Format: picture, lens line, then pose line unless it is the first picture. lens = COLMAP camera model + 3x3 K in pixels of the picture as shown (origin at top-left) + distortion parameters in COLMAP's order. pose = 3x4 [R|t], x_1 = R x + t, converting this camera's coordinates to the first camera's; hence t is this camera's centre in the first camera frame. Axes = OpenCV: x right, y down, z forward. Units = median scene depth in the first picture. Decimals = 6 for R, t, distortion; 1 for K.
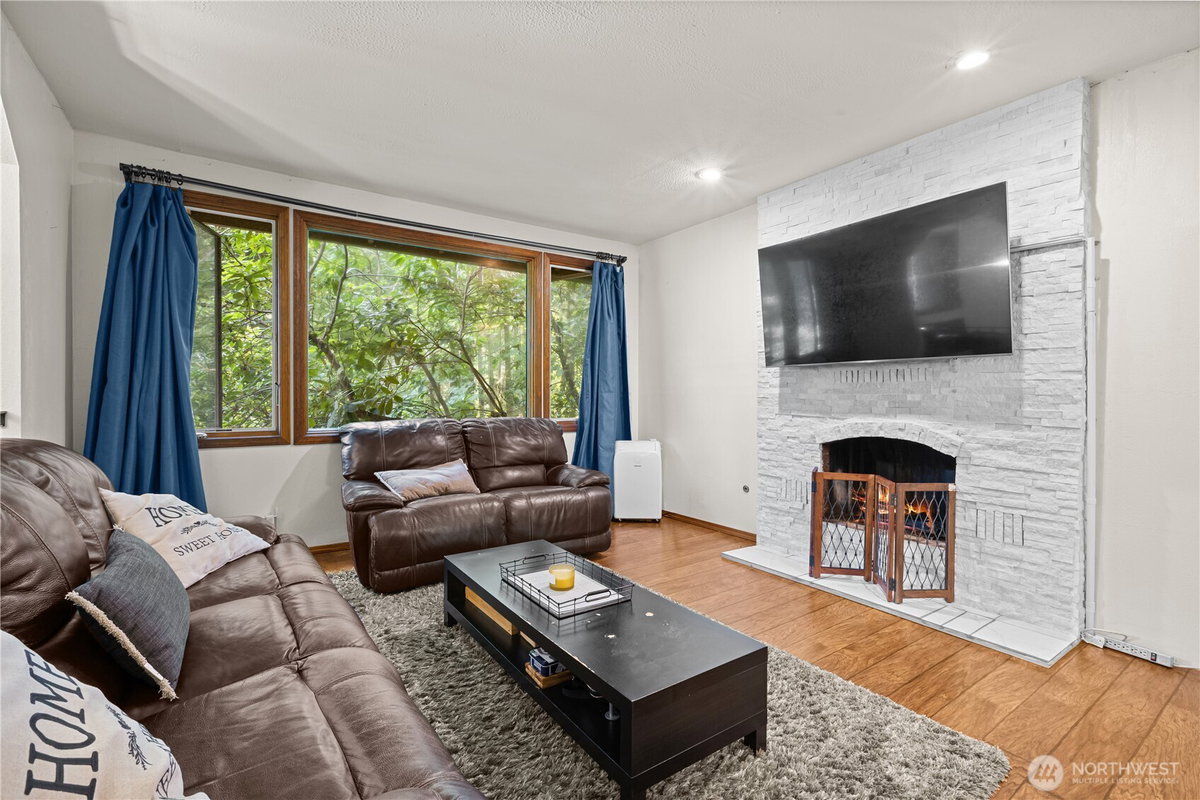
lens RADIAL K [[540.3, 0, 600.3], [0, 540.3, 389.3], [0, 0, 1]] dist [0.004551, -0.002485]
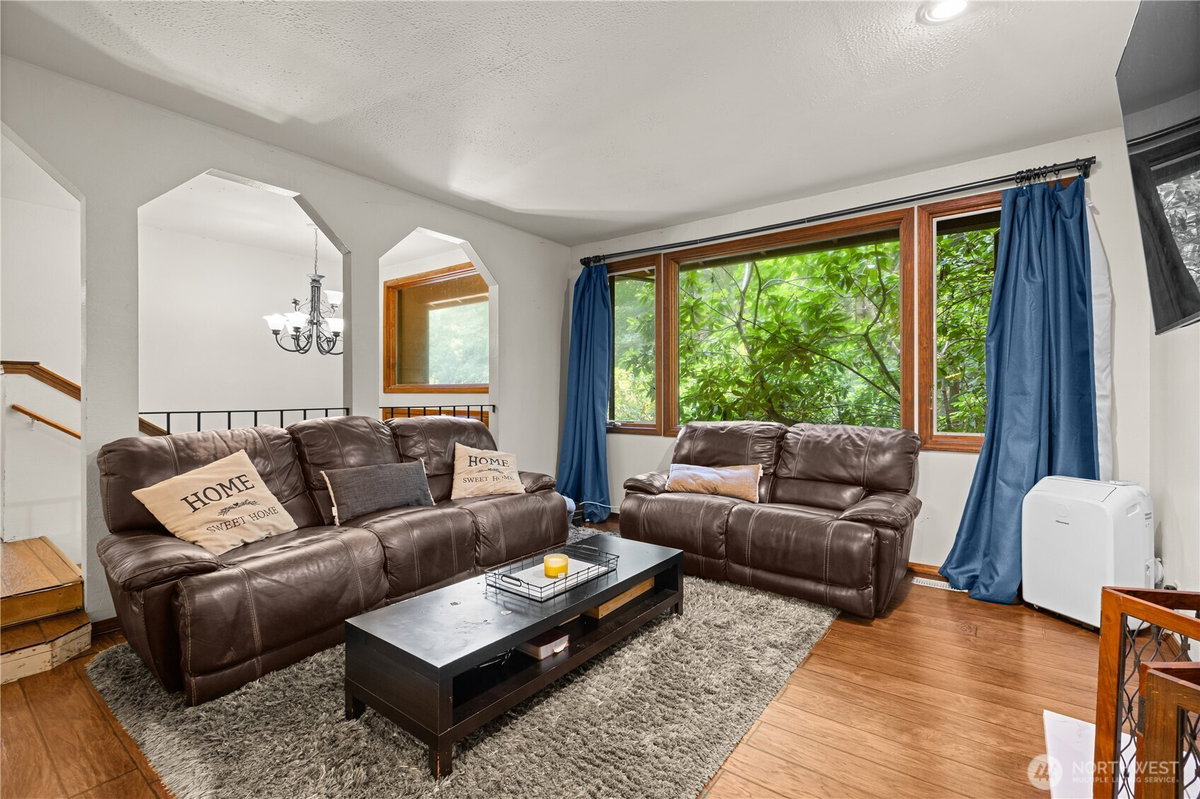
lens RADIAL K [[540.3, 0, 598.5], [0, 540.3, 393.3], [0, 0, 1]] dist [0.004551, -0.002485]
pose [[0.308891, -0.006635, -0.951074, 0.691451], [0.005666, 0.999971, -0.005136, 0.006627], [0.951081, -0.003802, 0.308919, 0.522572]]
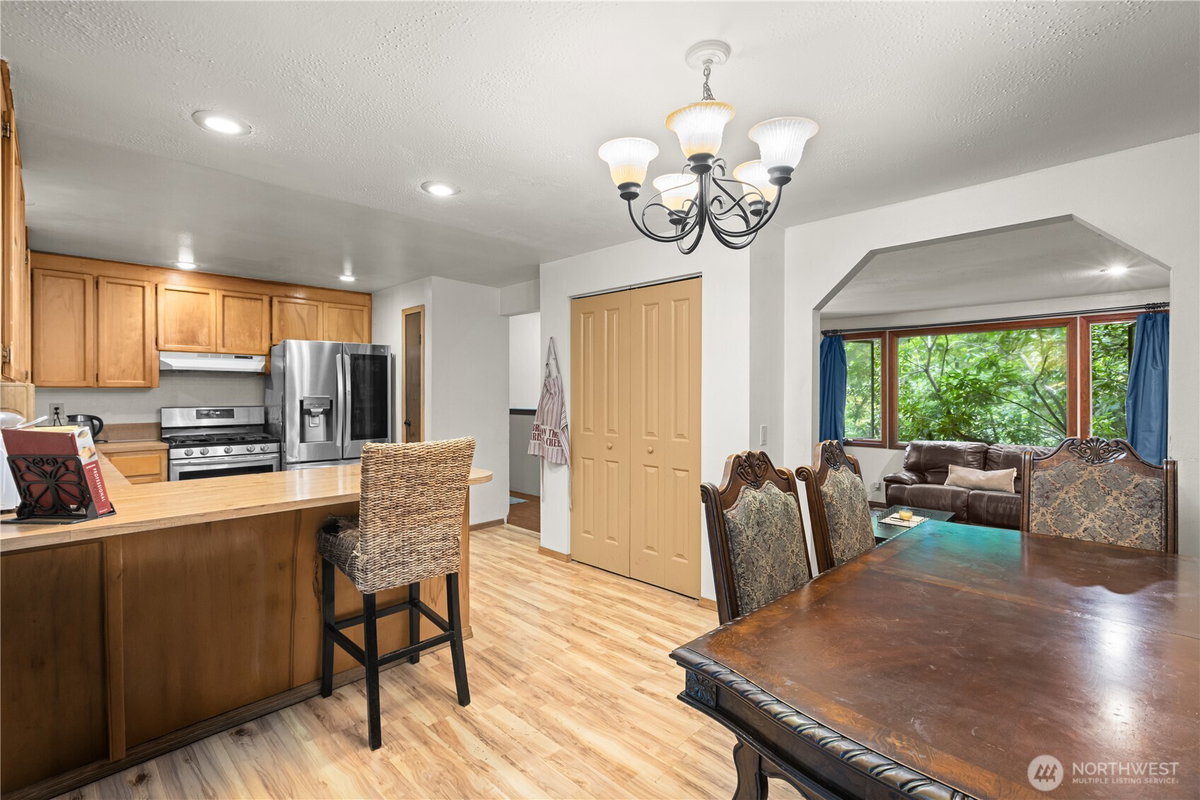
lens RADIAL K [[540.3, 0, 588.4], [0, 540.3, 395.6], [0, 0, 1]] dist [0.004551, -0.002485]
pose [[0.183715, 0.002267, -0.982977, 1.359220], [0.009672, 0.999945, 0.004114, -0.128633], [0.982932, -0.010263, 0.183683, -0.512052]]
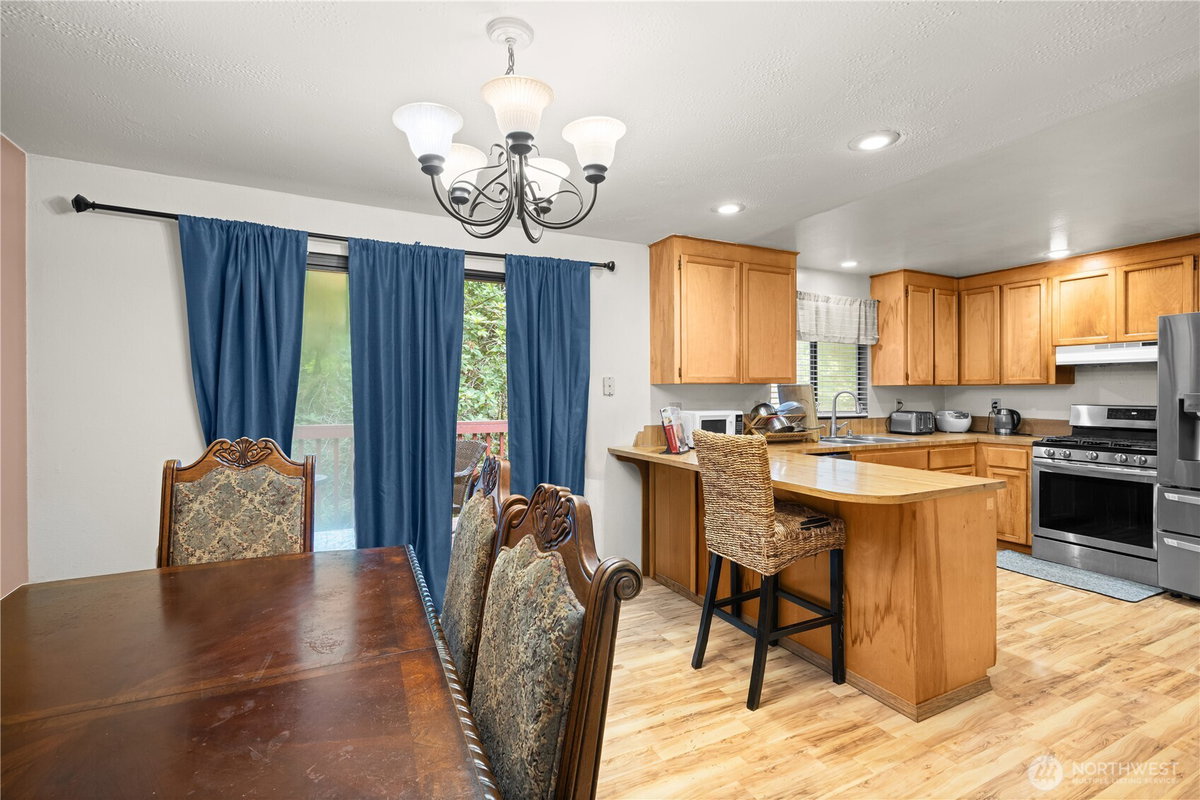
lens RADIAL K [[540.3, 0, 602.7], [0, 540.3, 395.8], [0, 0, 1]] dist [0.004551, -0.002485]
pose [[-0.990862, -0.000672, 0.134877, 0.709208], [-0.000901, 0.999998, -0.001635, -0.120915], [-0.134875, -0.001741, -0.990861, 0.189008]]
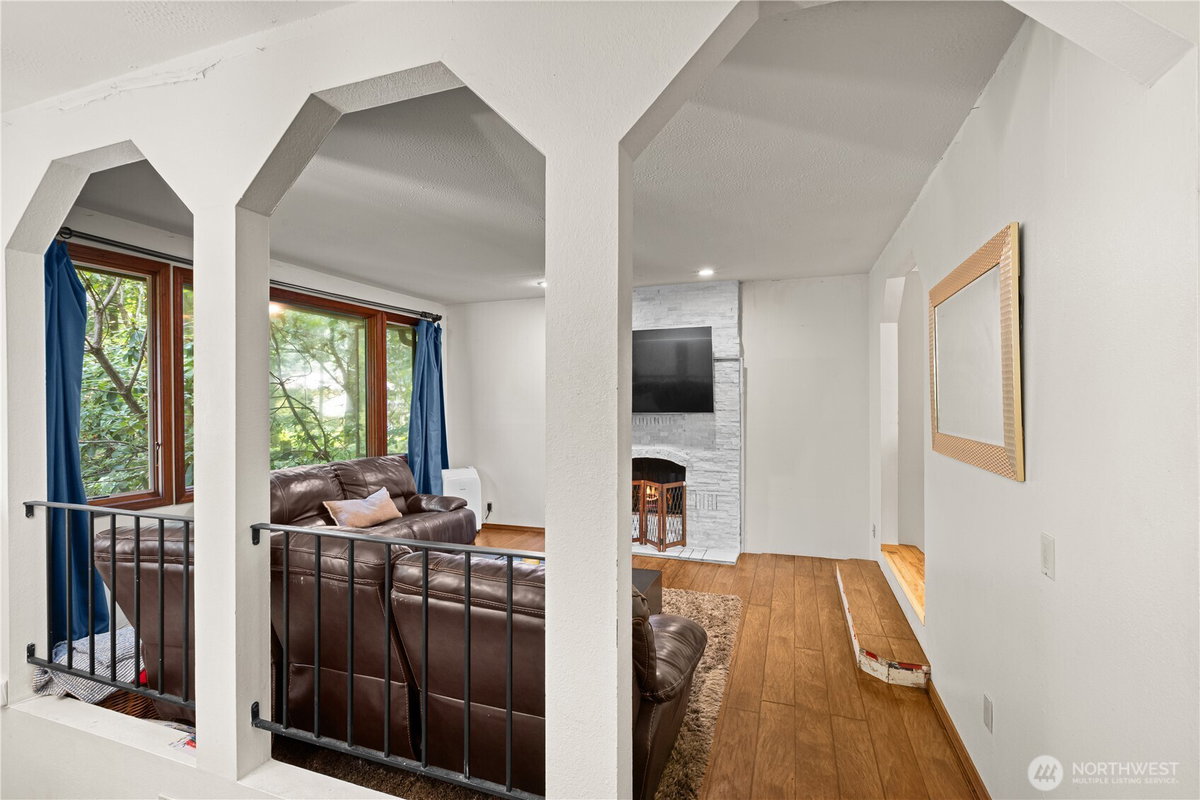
lens RADIAL K [[540.3, 0, 608.0], [0, 540.3, 389.3], [0, 0, 1]] dist [0.004551, -0.002485]
pose [[0.810673, 0.004229, 0.585483, -0.578648], [0.004501, 0.999899, -0.013455, -0.104399], [-0.585481, 0.013543, 0.810573, -0.306453]]
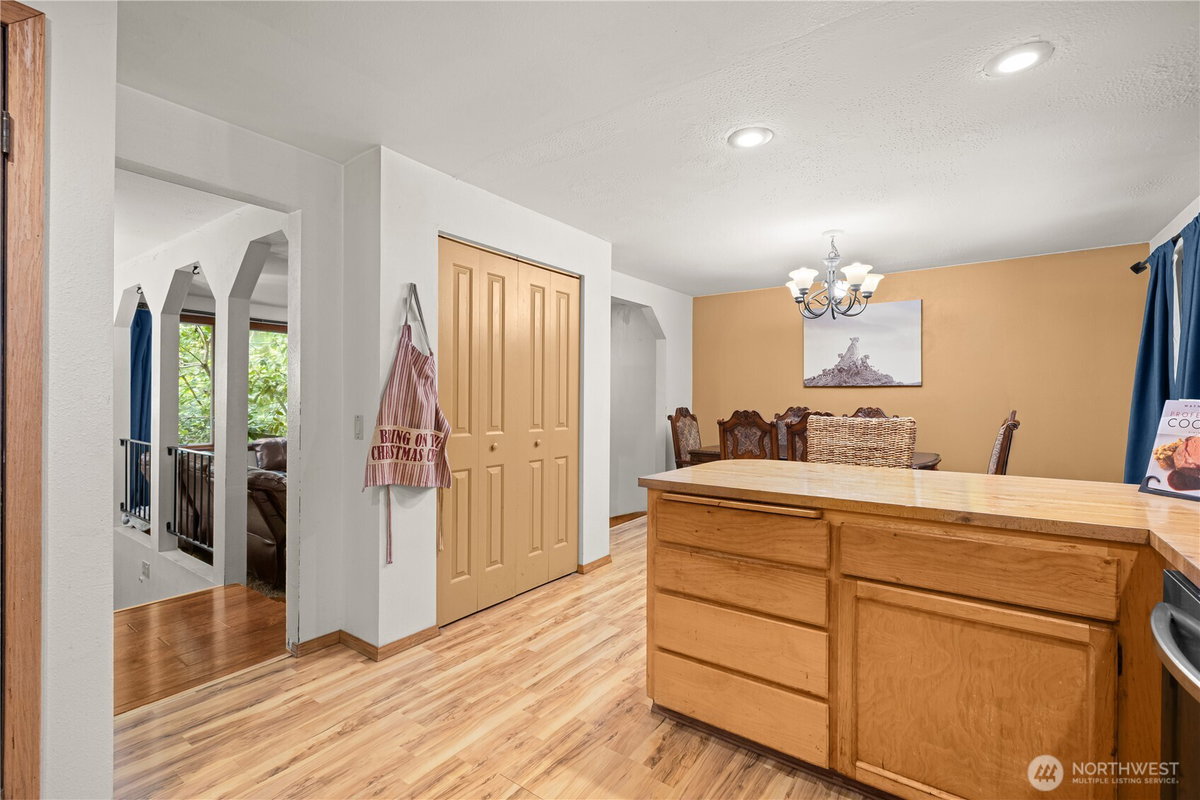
lens RADIAL K [[540.3, 0, 606.1], [0, 540.3, 398.7], [0, 0, 1]] dist [0.004551, -0.002485]
pose [[0.937216, 0.001622, 0.348746, -0.011002], [-0.004458, 0.999963, 0.007328, -0.102075], [-0.348722, -0.008423, 0.937188, -1.232141]]
